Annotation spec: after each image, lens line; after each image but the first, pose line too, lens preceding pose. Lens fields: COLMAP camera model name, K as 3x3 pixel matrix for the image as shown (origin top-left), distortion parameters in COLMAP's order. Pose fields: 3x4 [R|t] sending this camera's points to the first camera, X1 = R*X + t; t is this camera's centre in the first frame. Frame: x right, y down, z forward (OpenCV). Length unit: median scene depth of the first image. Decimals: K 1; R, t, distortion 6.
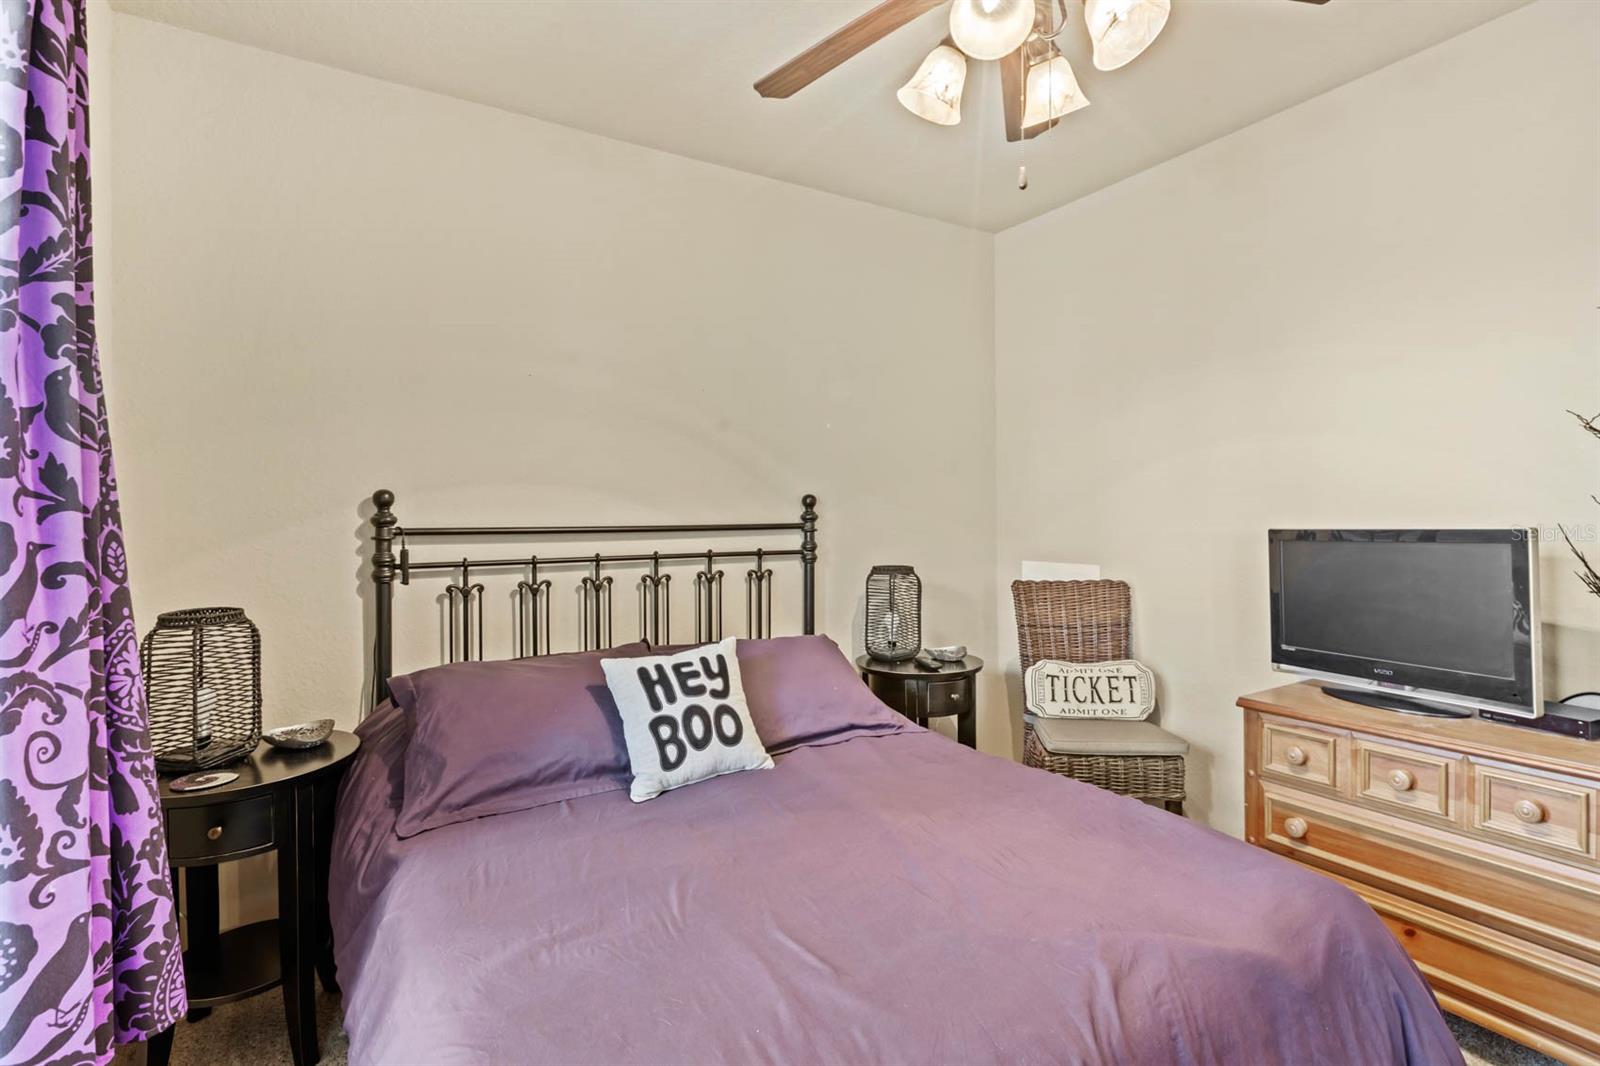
lens RADIAL K [[741.1, 0, 800.0], [0, 741.1, 533.0], [0, 0, 1]] dist [-0.000914, -0.000510]
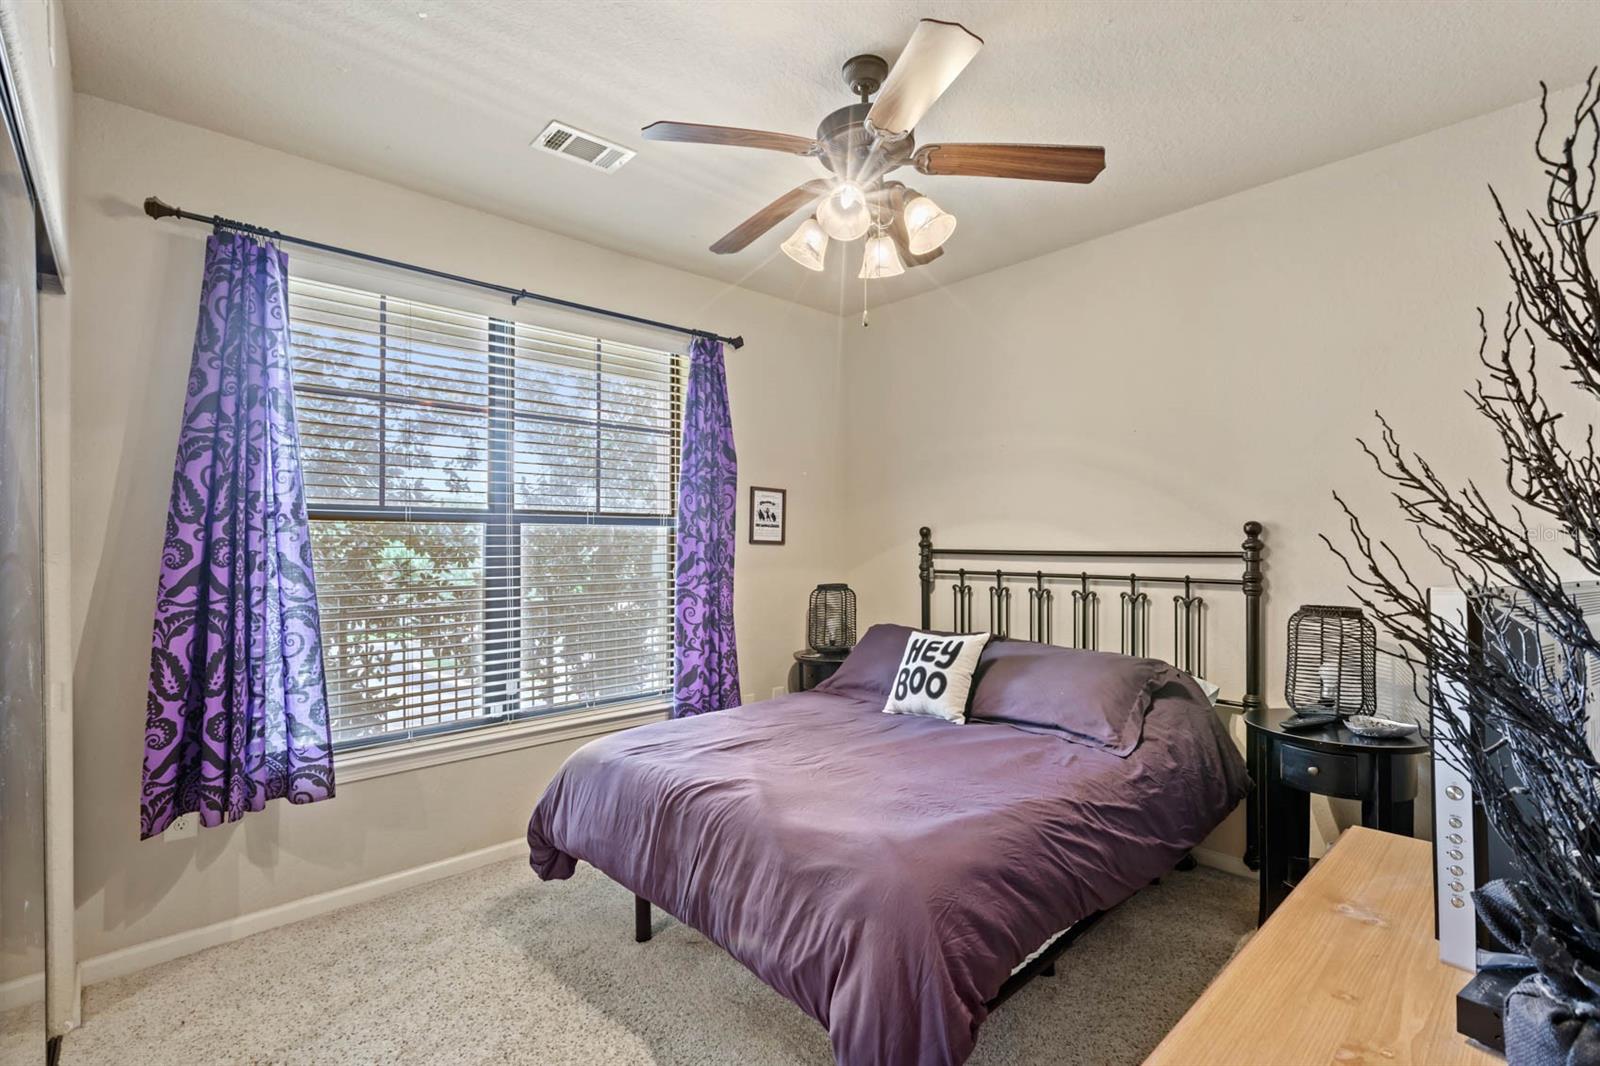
lens RADIAL K [[741.1, 0, 800.0], [0, 741.1, 533.0], [0, 0, 1]] dist [-0.000914, -0.000510]
pose [[0.215629, -0.000667, -0.976475, 1.230391], [-0.020028, 0.999786, -0.005105, -0.033314], [0.976270, 0.020657, 0.215569, 0.378504]]
